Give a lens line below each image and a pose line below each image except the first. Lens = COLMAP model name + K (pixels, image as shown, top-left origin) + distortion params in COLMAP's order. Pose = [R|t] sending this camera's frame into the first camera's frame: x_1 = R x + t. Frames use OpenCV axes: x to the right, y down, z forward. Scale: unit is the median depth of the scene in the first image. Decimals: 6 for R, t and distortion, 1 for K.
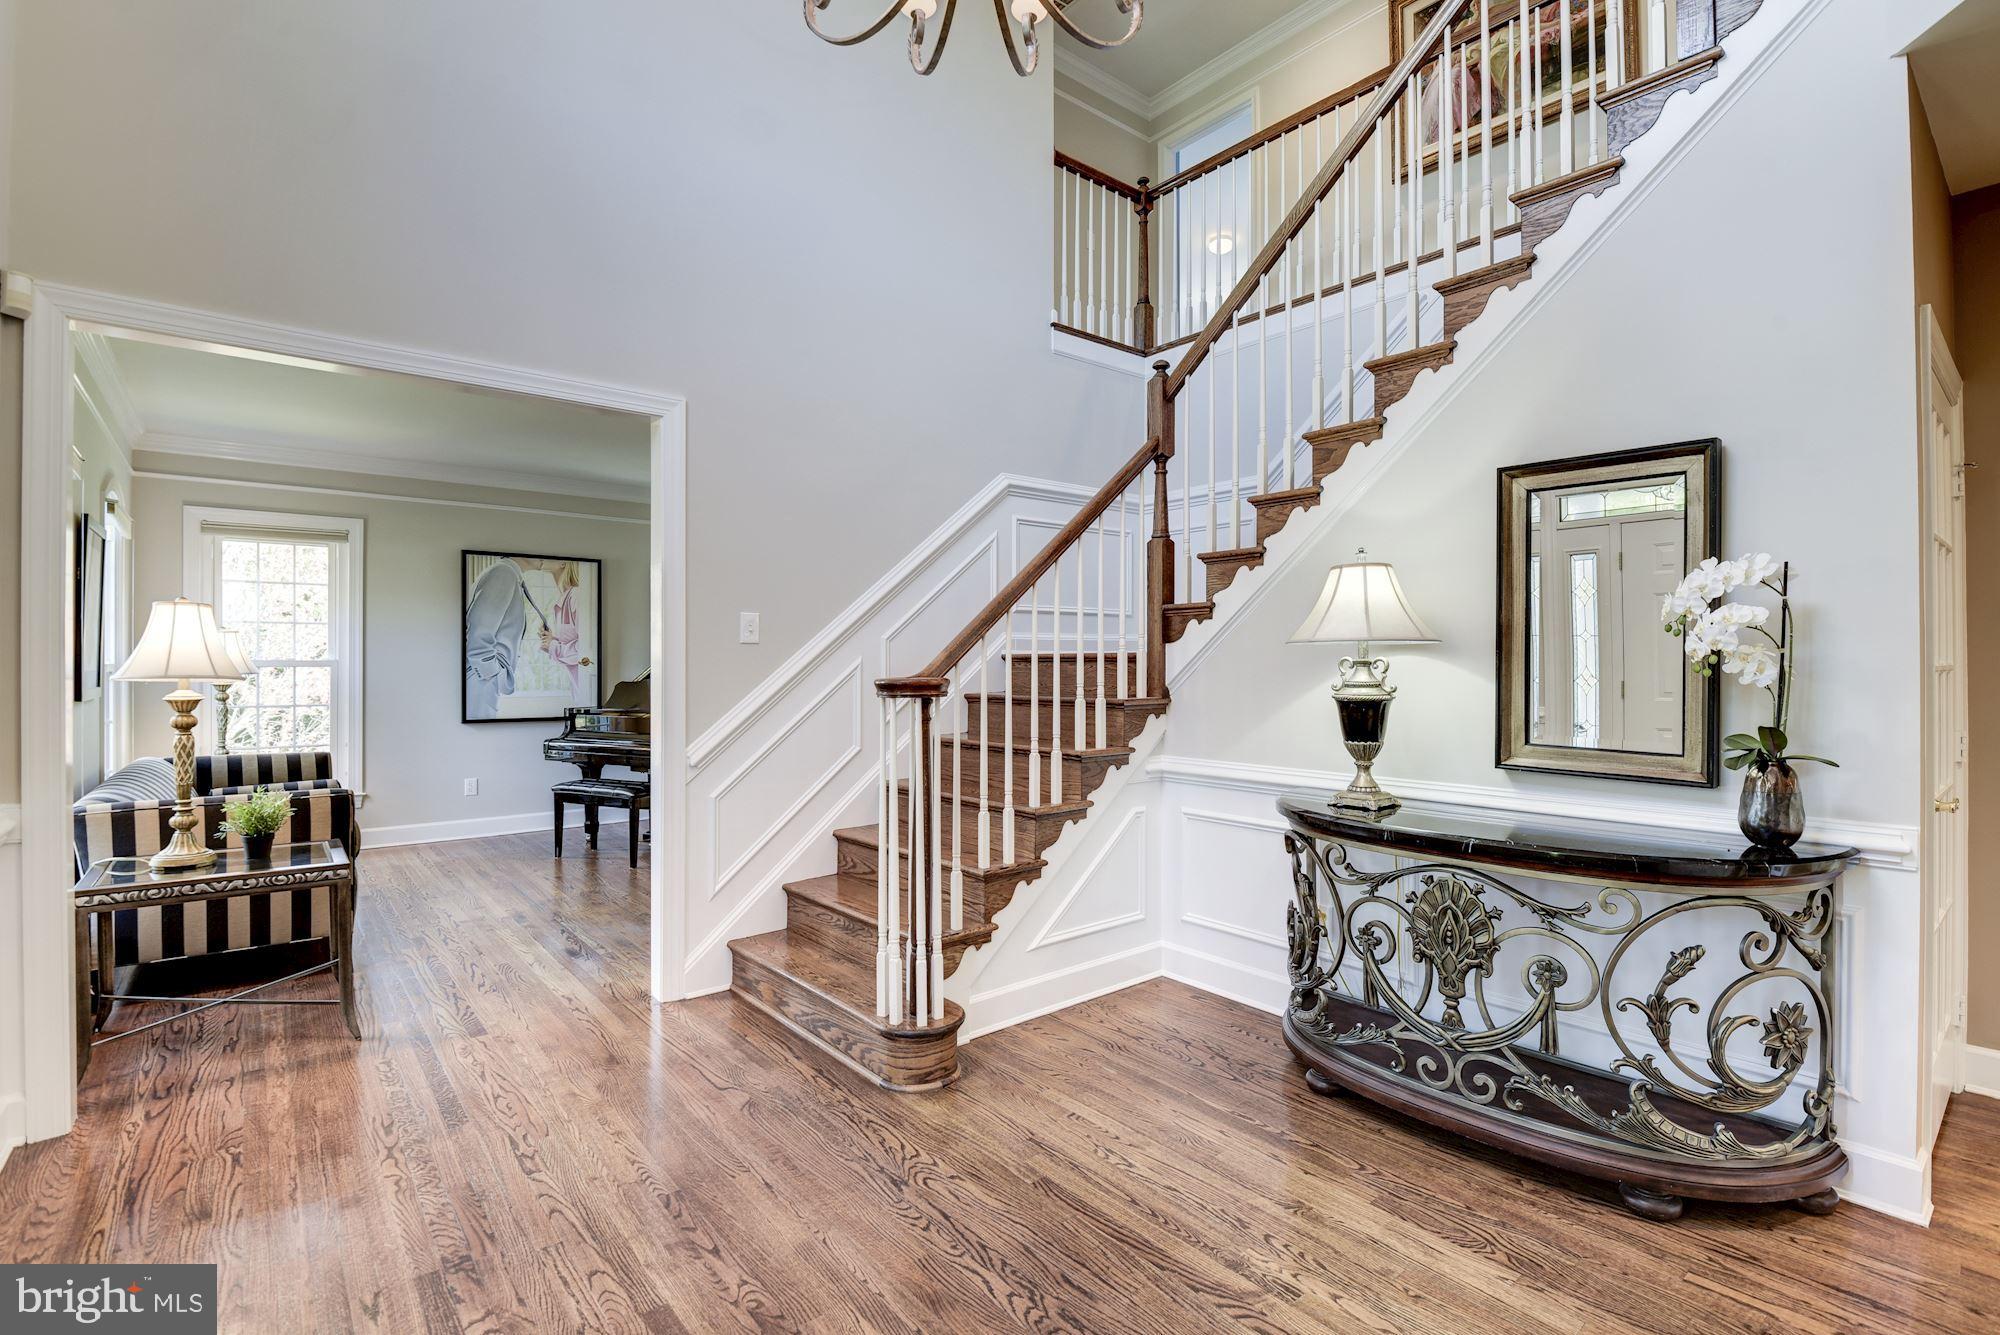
lens RADIAL K [[911.6, 0, 1000.0], [0, 911.6, 667.5], [0, 0, 1]] dist [0.000599, -0.024432]
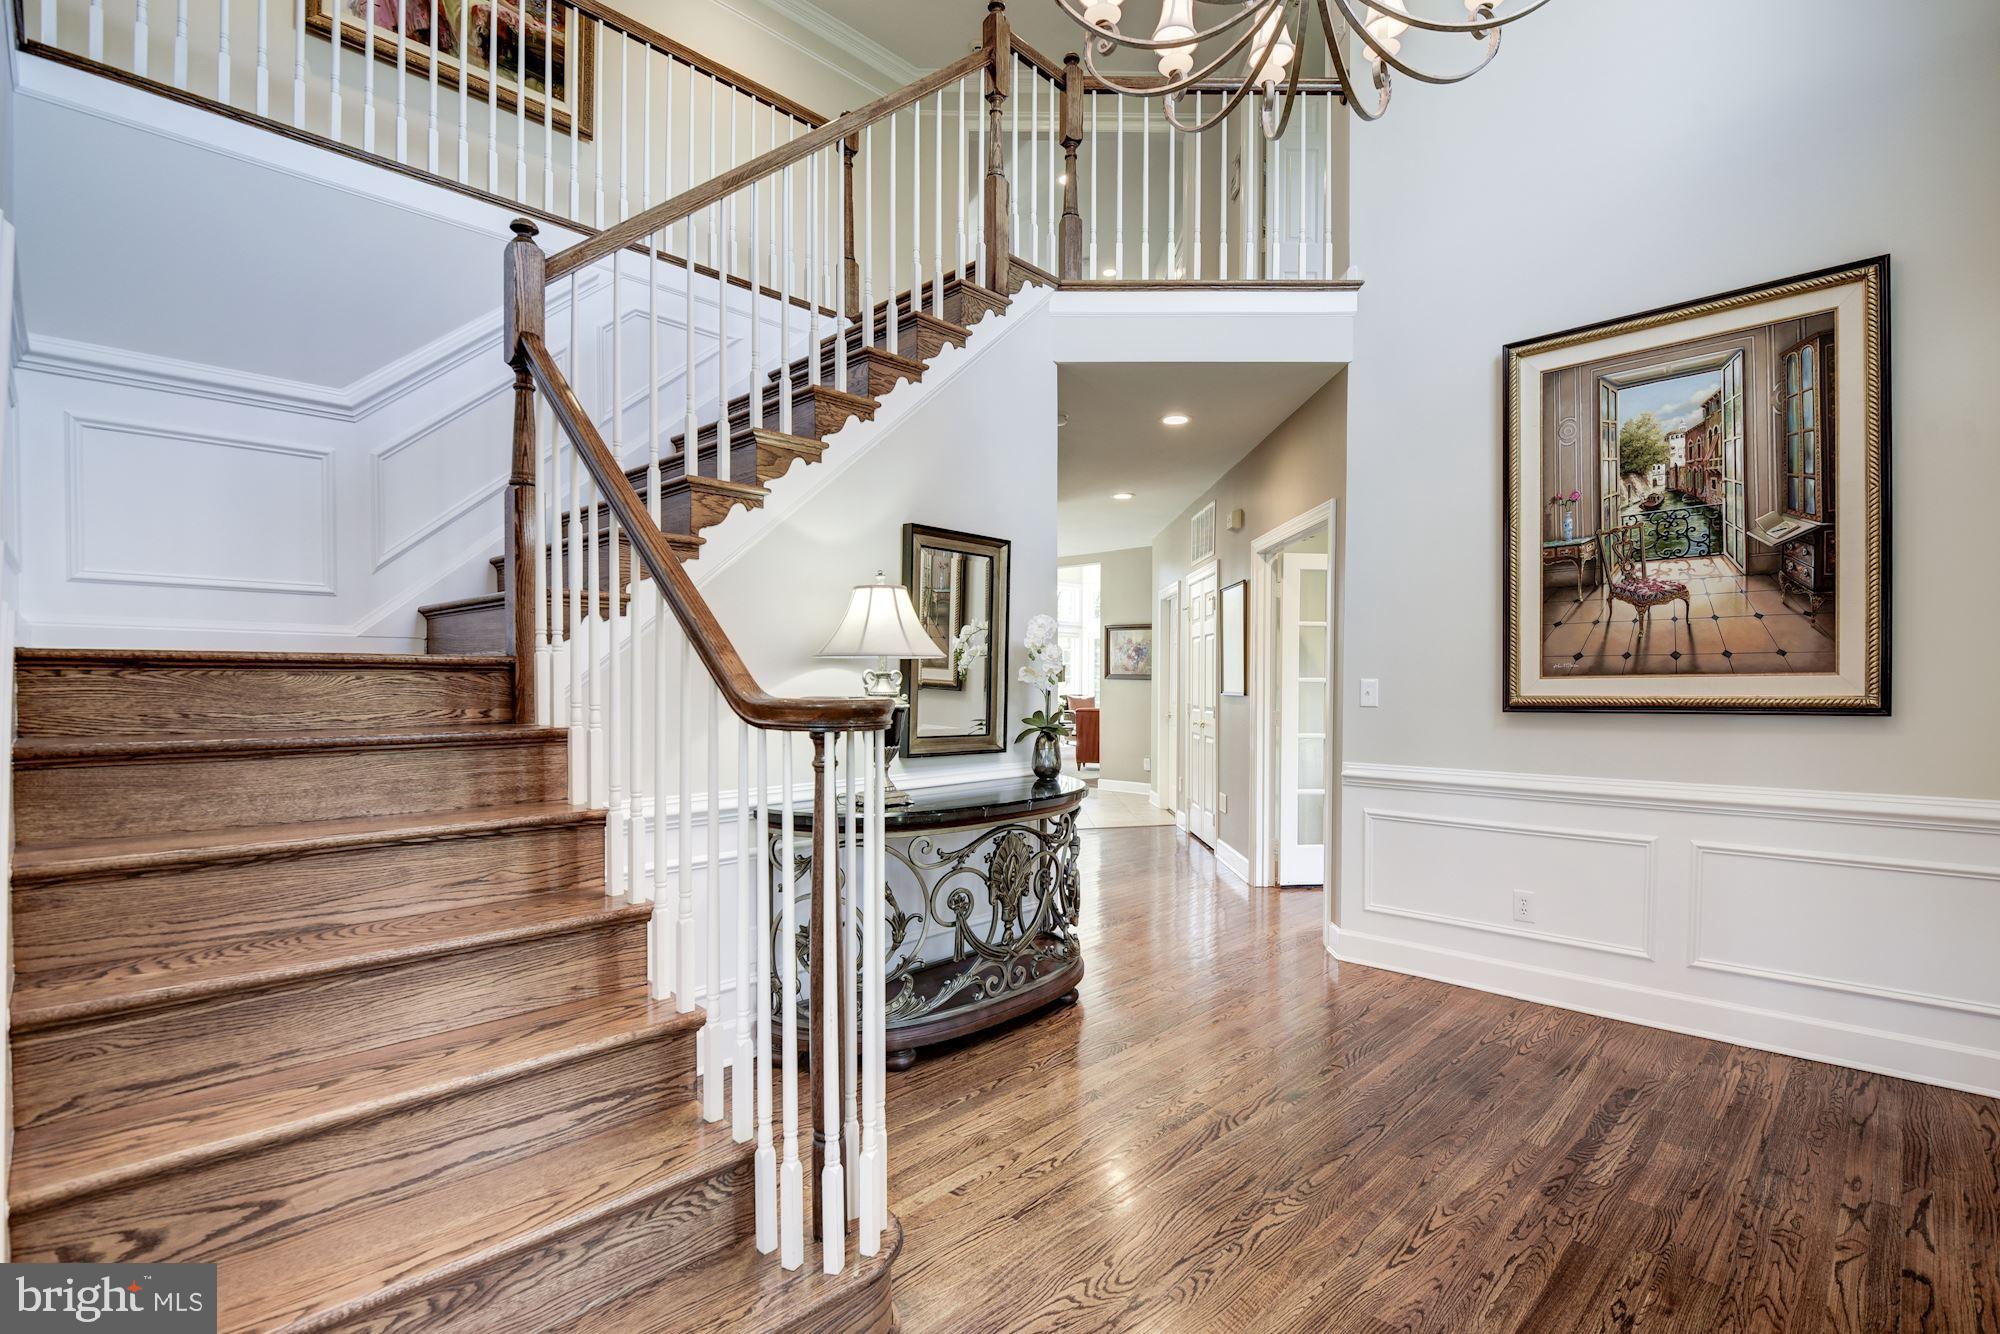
lens RADIAL K [[958.4, 0, 1000.0], [0, 958.4, 667.0], [0, 0, 1]] dist [-0.014137, 0.000664]
pose [[-0.118940, 0.002433, 0.992898, -0.993349], [-0.006924, 0.999971, -0.003279, -0.014213], [-0.992877, -0.007265, -0.118920, 1.265893]]
